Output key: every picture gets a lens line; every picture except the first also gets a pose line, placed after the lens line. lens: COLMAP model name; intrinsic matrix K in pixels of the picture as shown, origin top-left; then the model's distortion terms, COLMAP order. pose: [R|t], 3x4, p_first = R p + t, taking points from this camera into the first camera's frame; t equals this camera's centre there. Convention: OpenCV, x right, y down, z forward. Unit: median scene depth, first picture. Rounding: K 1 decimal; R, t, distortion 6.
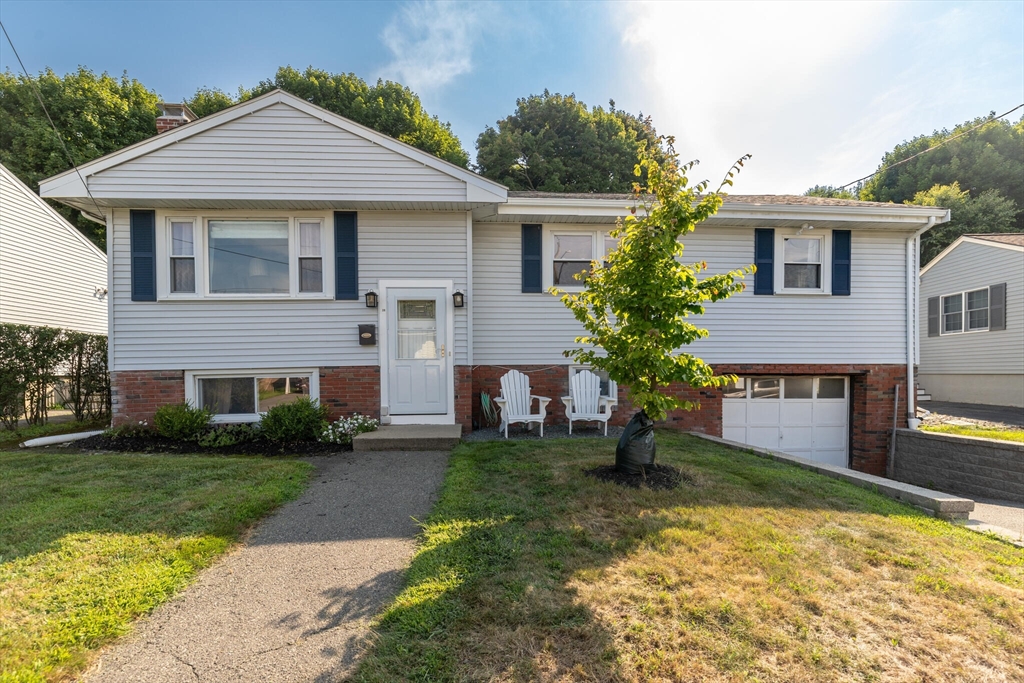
lens RADIAL K [[469.2, 0, 496.9], [0, 469.2, 388.5], [0, 0, 1]] dist [-0.016330, -0.000025]
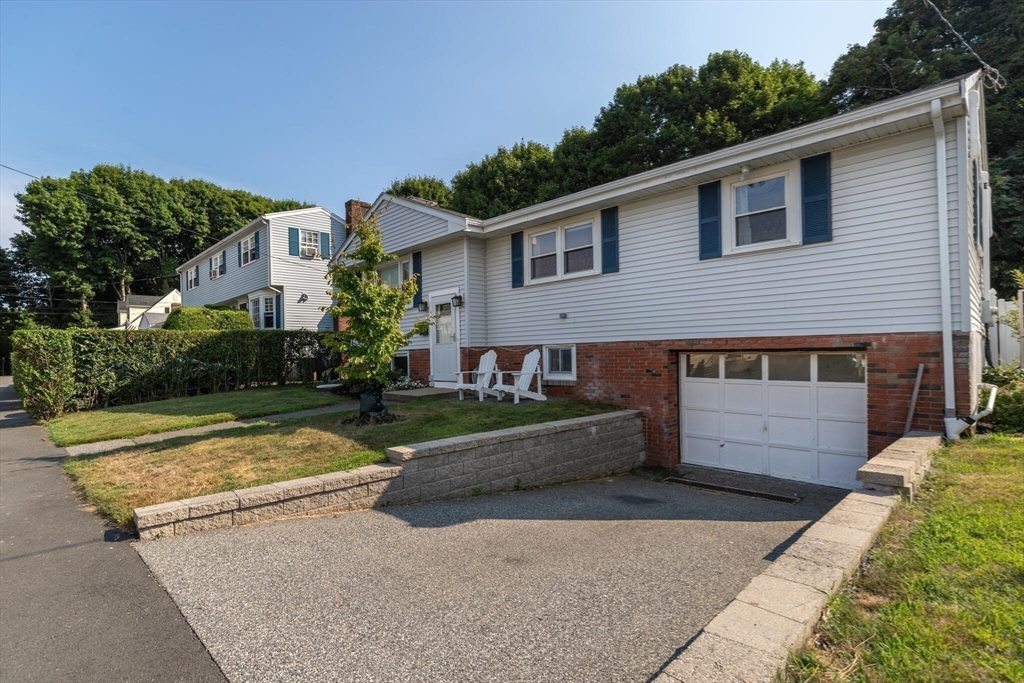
lens RADIAL K [[531.0, 0, 511.9], [0, 531.0, 344.3], [0, 0, 1]] dist [-0.000995, -0.000009]
pose [[0.639630, -0.019334, -0.768440, 1.137958], [-0.004103, 0.999584, -0.028564, -0.013003], [0.768672, 0.021423, 0.639284, 0.092258]]
